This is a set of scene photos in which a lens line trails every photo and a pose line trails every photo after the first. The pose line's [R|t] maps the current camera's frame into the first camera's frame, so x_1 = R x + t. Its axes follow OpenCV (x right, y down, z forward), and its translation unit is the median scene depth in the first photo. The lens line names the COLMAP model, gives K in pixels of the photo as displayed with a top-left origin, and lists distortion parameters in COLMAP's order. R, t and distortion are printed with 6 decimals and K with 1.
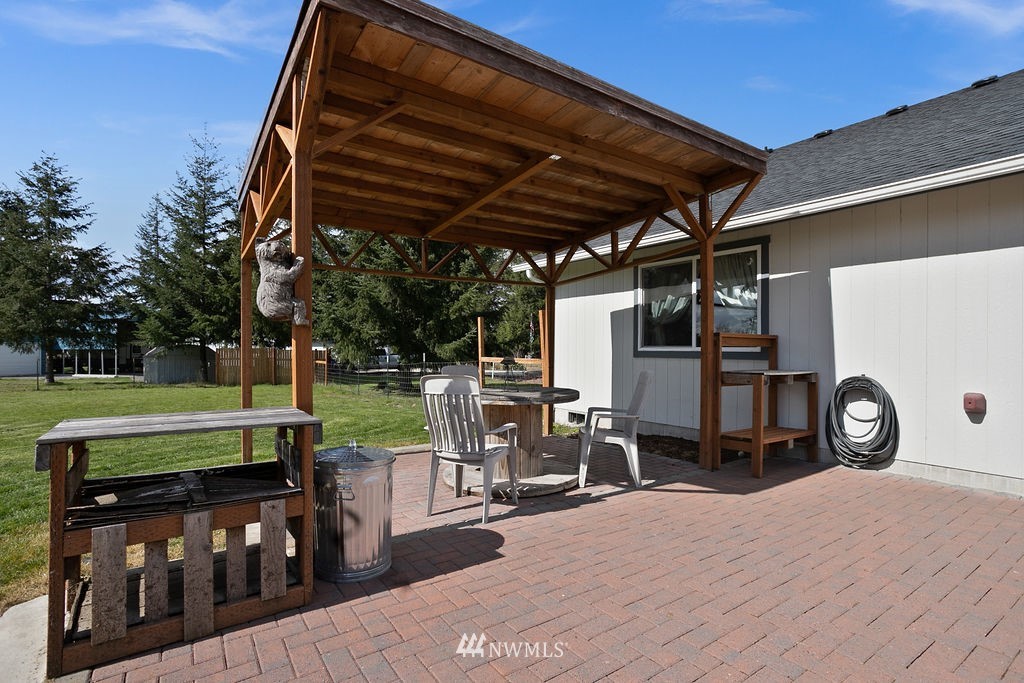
lens RADIAL K [[497.5, 0, 512.2], [0, 497.5, 344.5], [0, 0, 1]] dist [-0.005528, -0.000062]
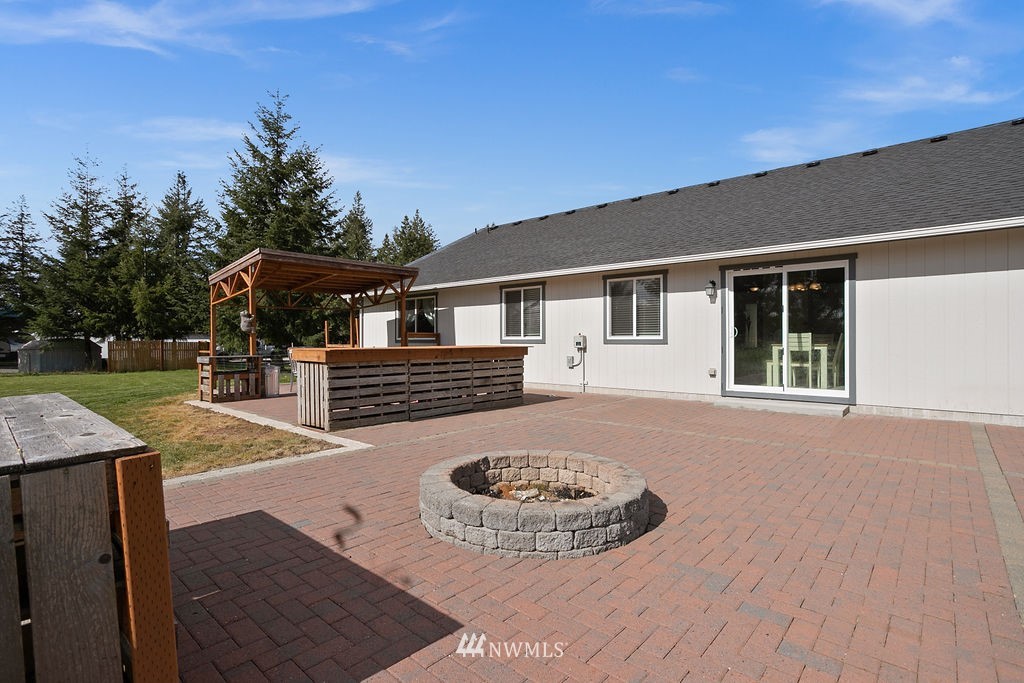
lens RADIAL K [[497.5, 0, 506.3], [0, 497.5, 342.7], [0, 0, 1]] dist [-0.005528, -0.000062]
pose [[0.975298, -0.011663, 0.220586, 0.073037], [0.007912, 0.999809, 0.017879, -0.002309], [-0.220752, -0.015692, 0.975204, -0.369015]]
